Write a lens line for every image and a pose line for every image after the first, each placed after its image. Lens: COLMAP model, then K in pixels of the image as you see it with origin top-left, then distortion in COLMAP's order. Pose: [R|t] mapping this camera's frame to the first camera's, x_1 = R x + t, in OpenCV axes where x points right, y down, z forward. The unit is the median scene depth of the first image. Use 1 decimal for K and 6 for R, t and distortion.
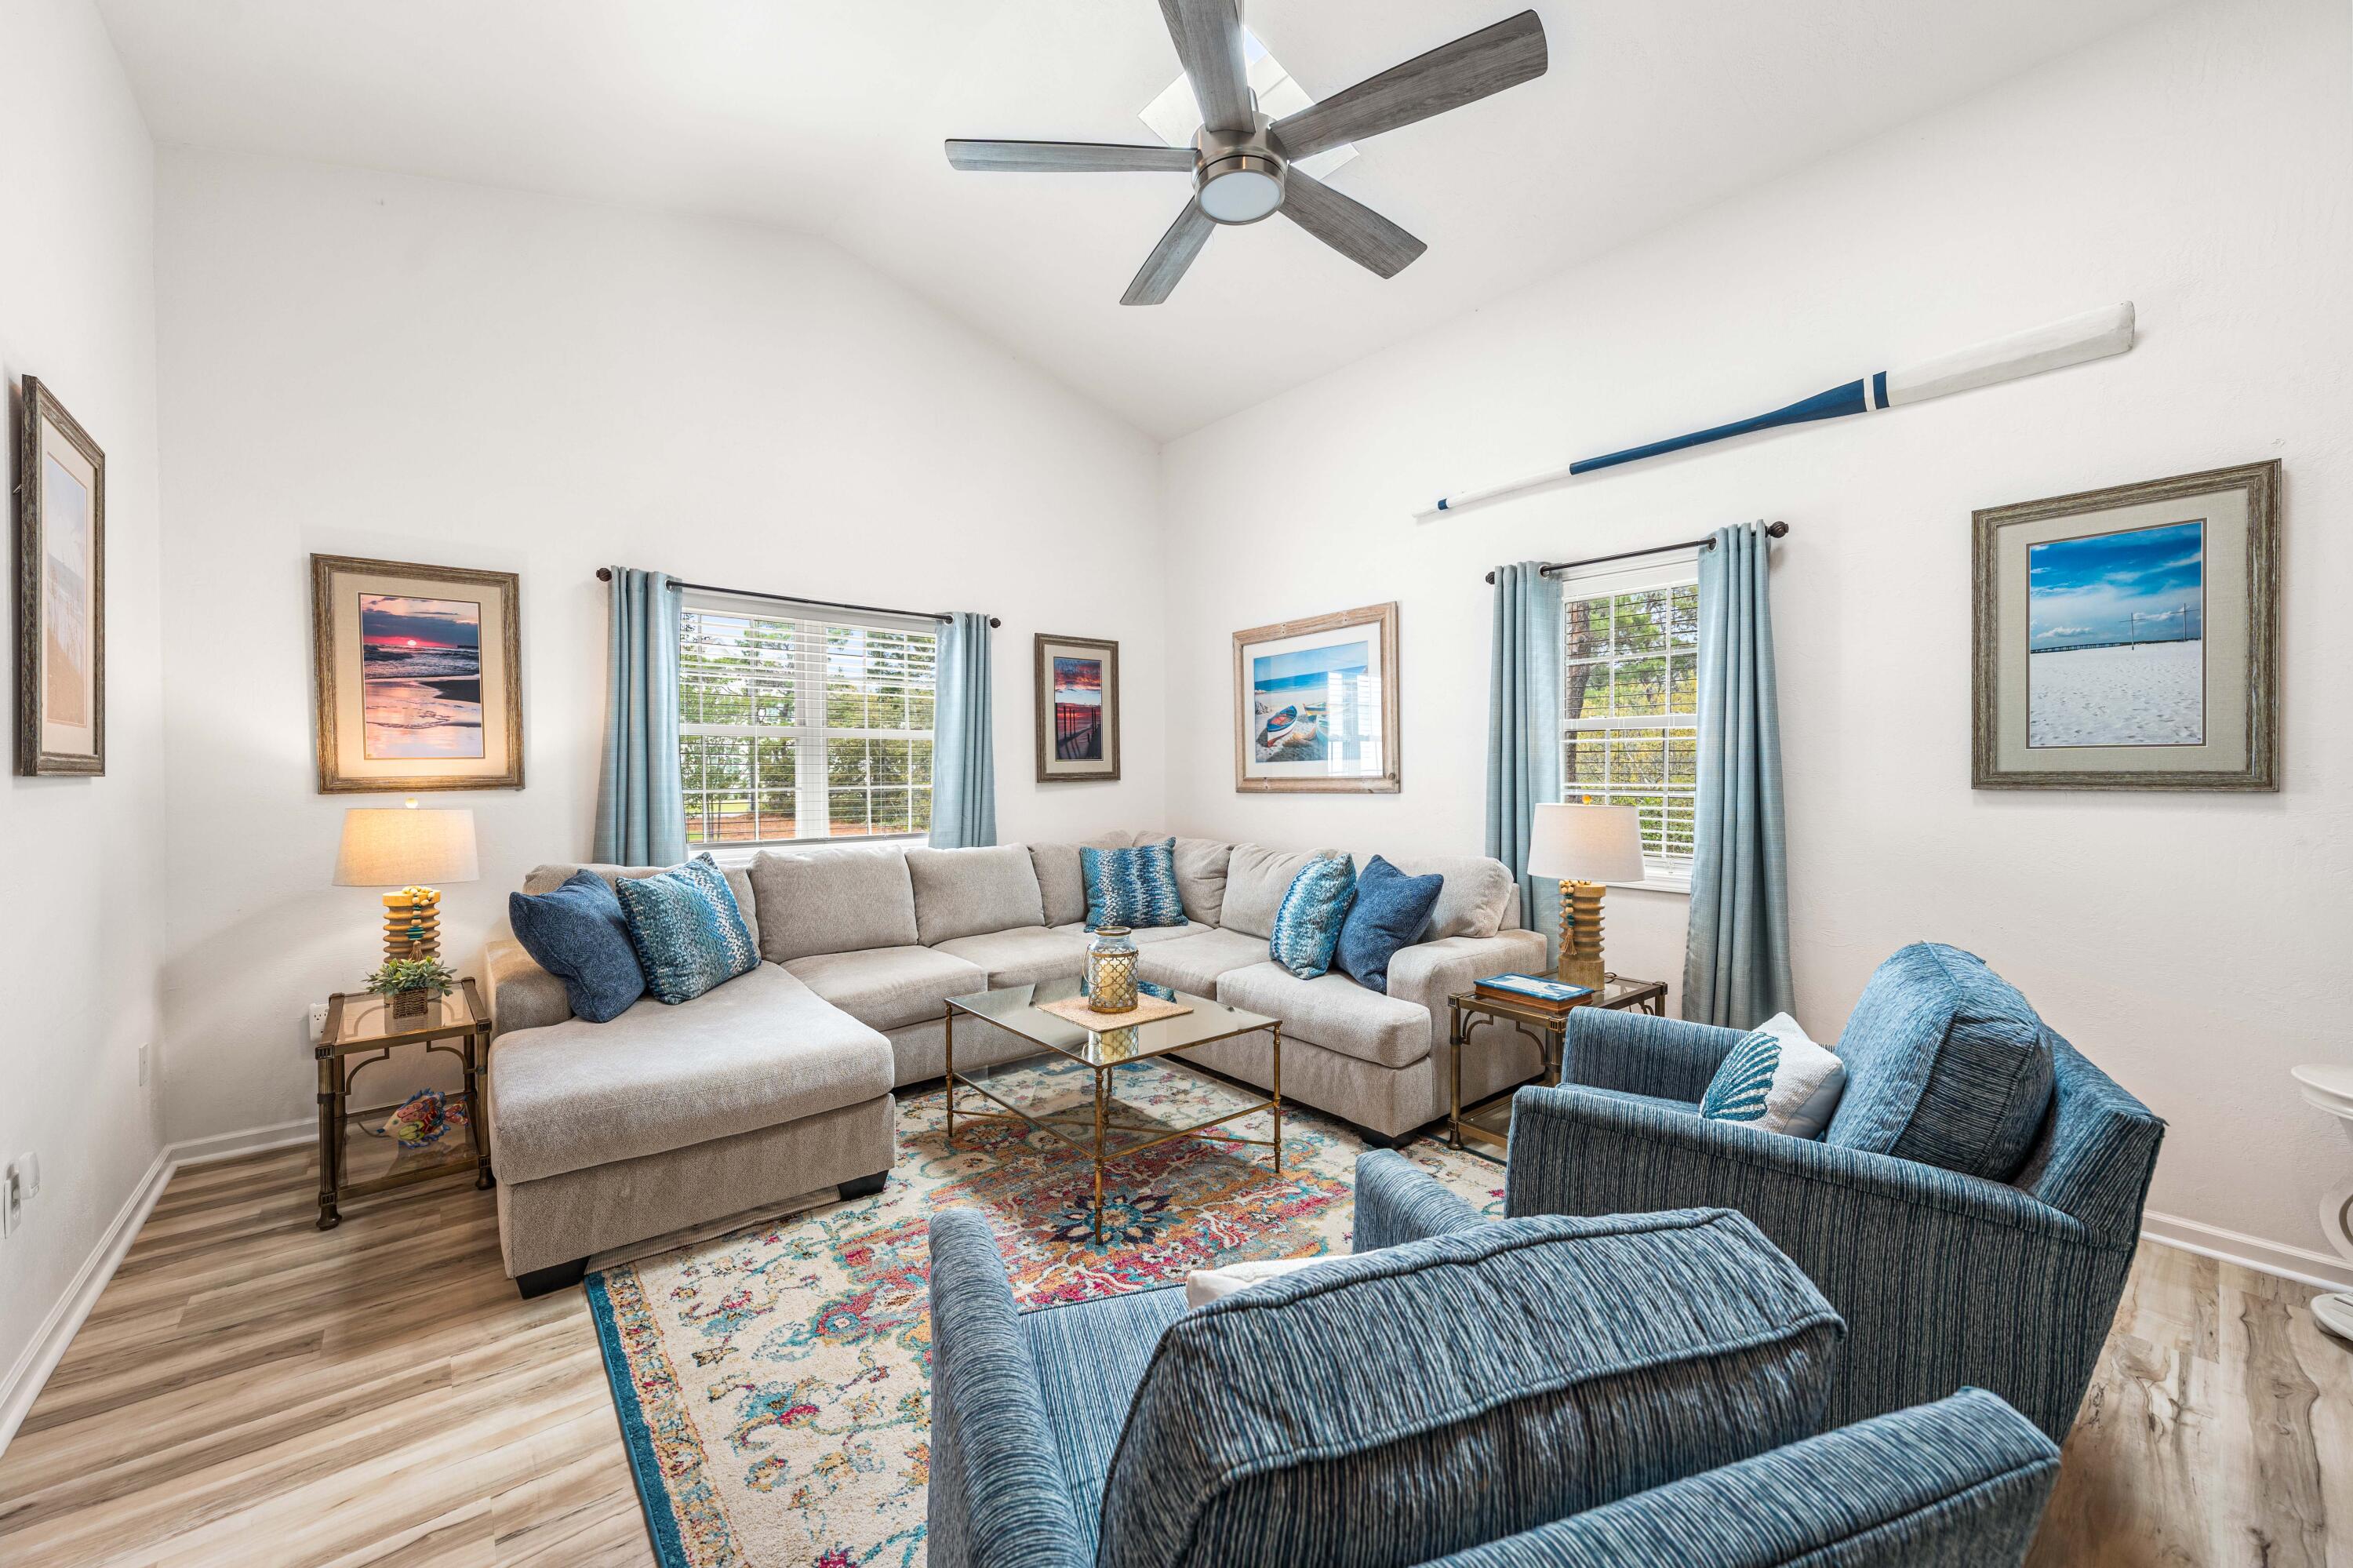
lens RADIAL K [[881.6, 0, 1182.0], [0, 881.6, 776.2], [0, 0, 1]] dist [-0.006725, -0.000029]
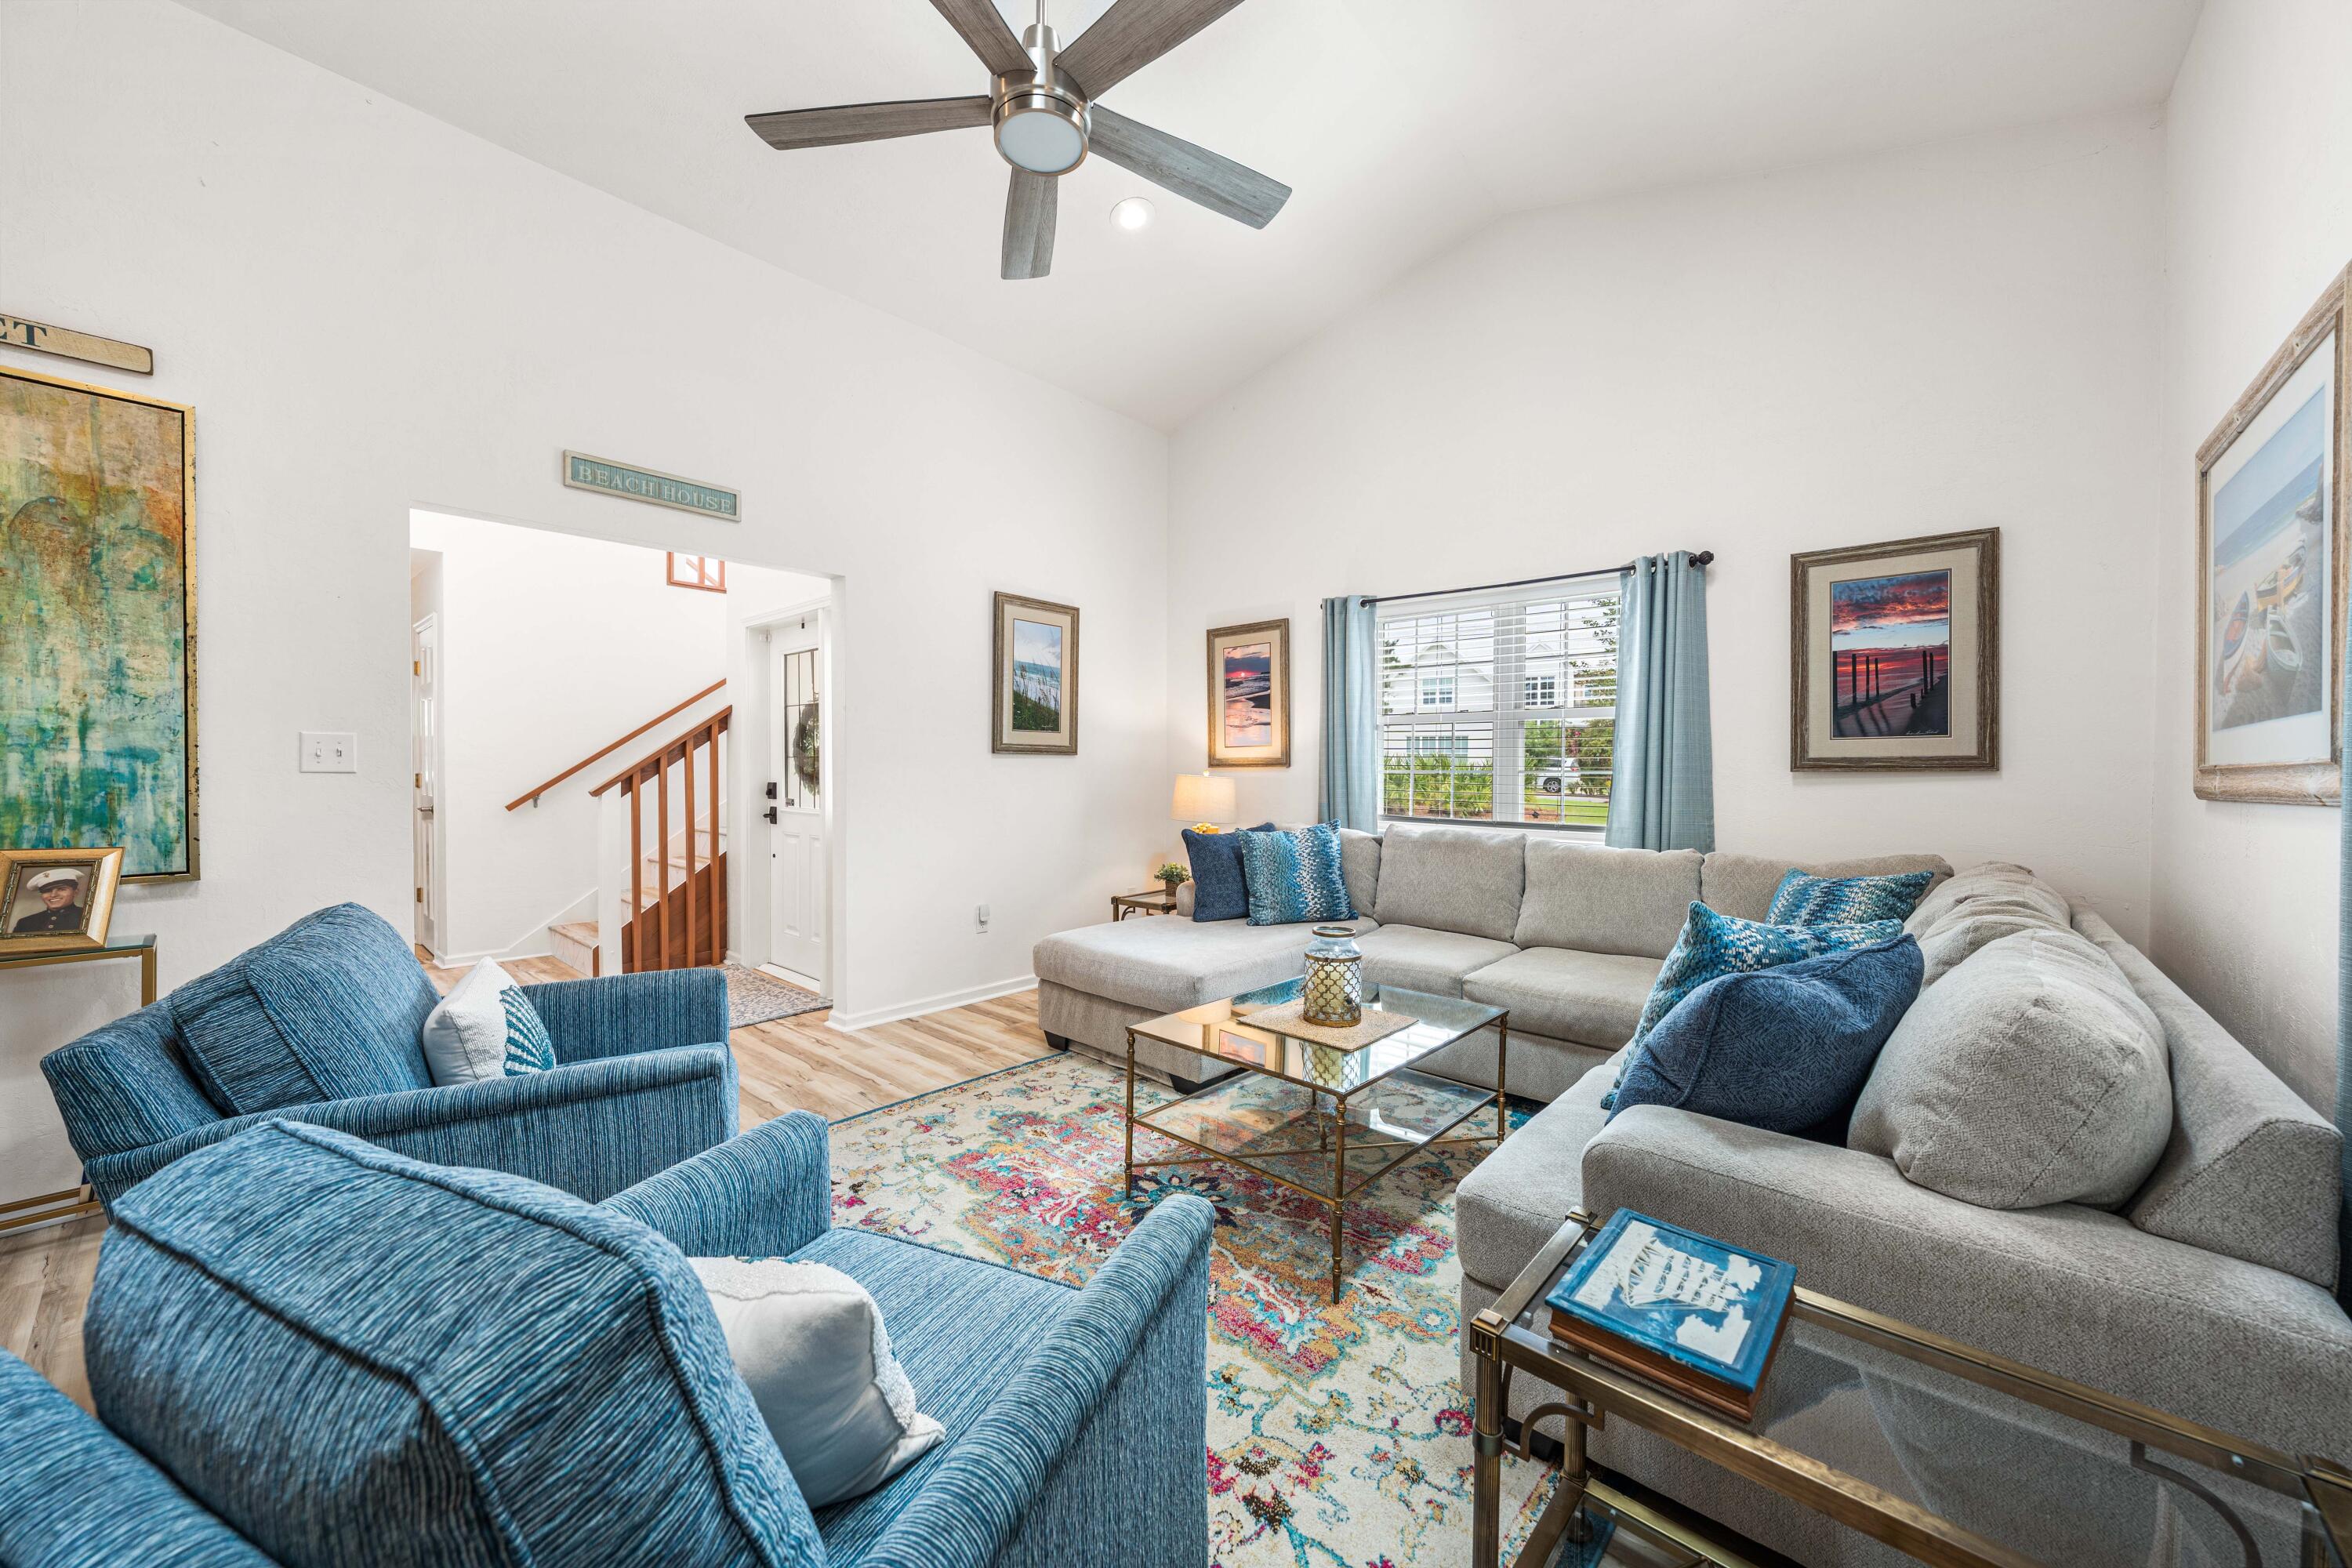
lens RADIAL K [[865.9, 0, 1189.8], [0, 865.9, 778.3], [0, 0, 1]] dist [-0.003137, 0.000027]
pose [[0.146548, 0.019099, -0.989019, 0.656221], [-0.014302, 0.999750, 0.017187, 0.011858], [0.989100, 0.011627, 0.146784, 0.653329]]
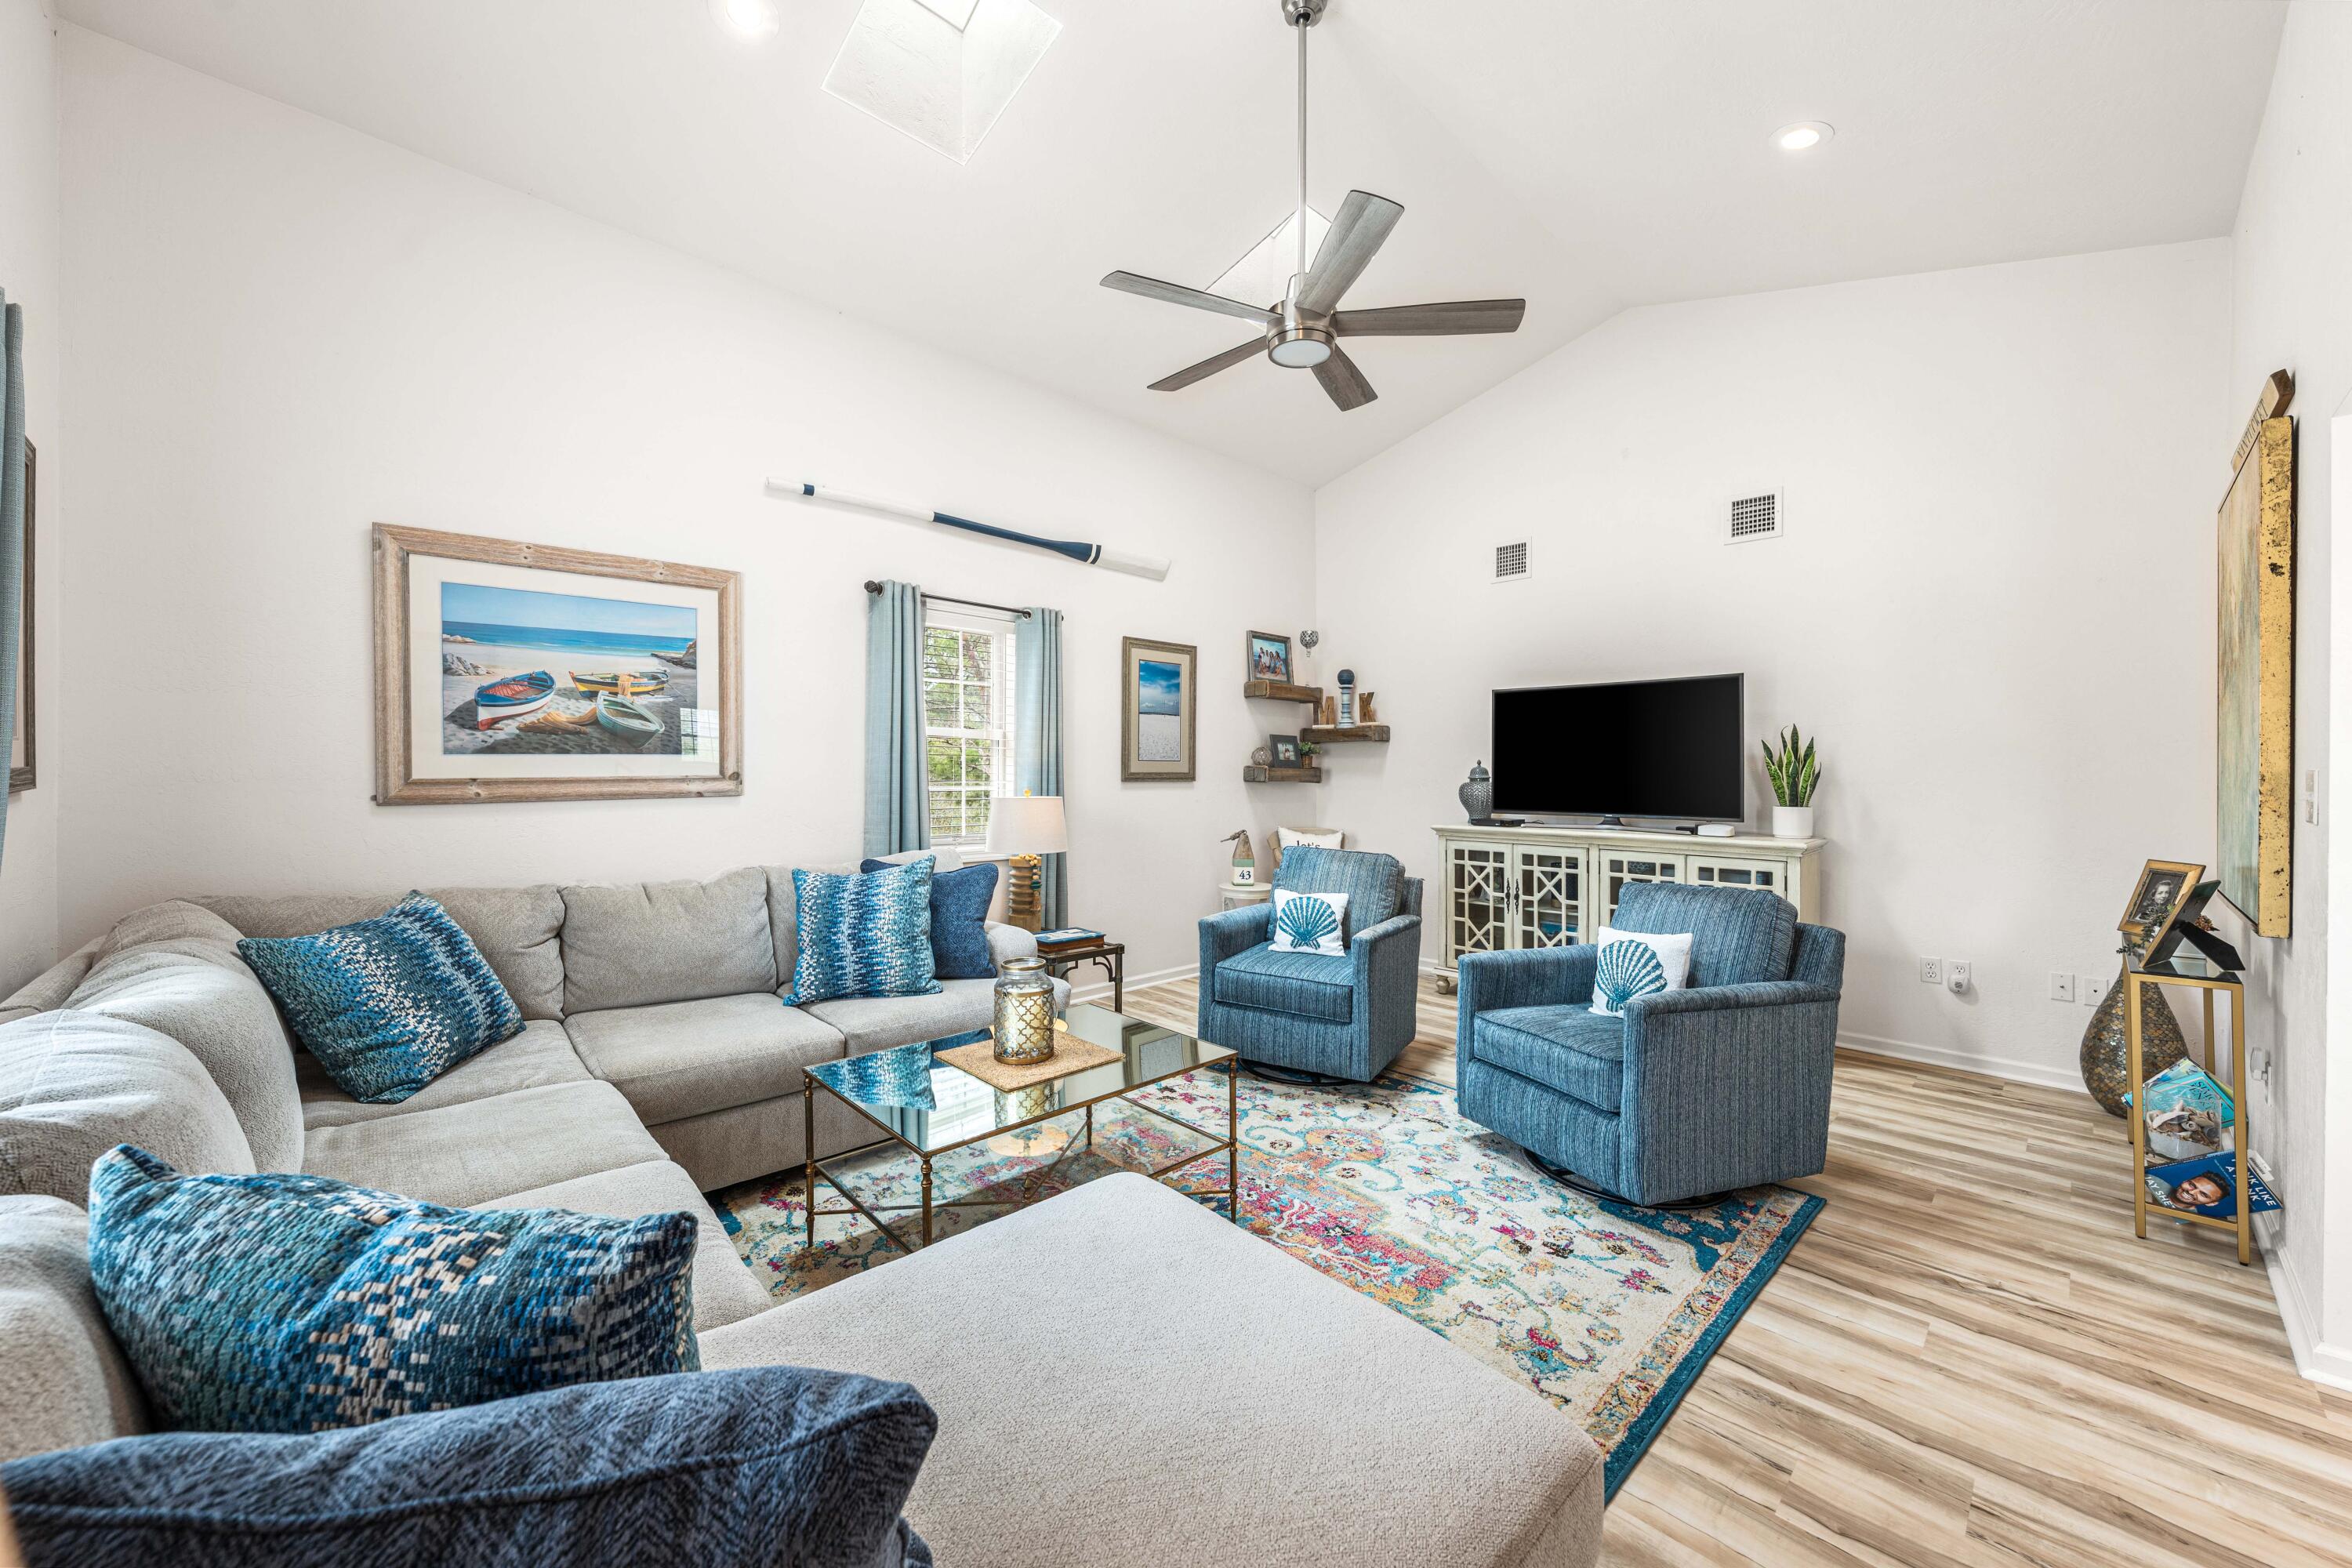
lens RADIAL K [[865.9, 0, 1162.9], [0, 865.9, 775.1], [0, 0, 1]] dist [-0.003137, 0.000027]
pose [[-0.037563, -0.006532, 0.999273, -0.806854], [-0.003480, 0.999973, 0.006406, -0.009805], [-0.999288, -0.003237, -0.037585, 0.804313]]
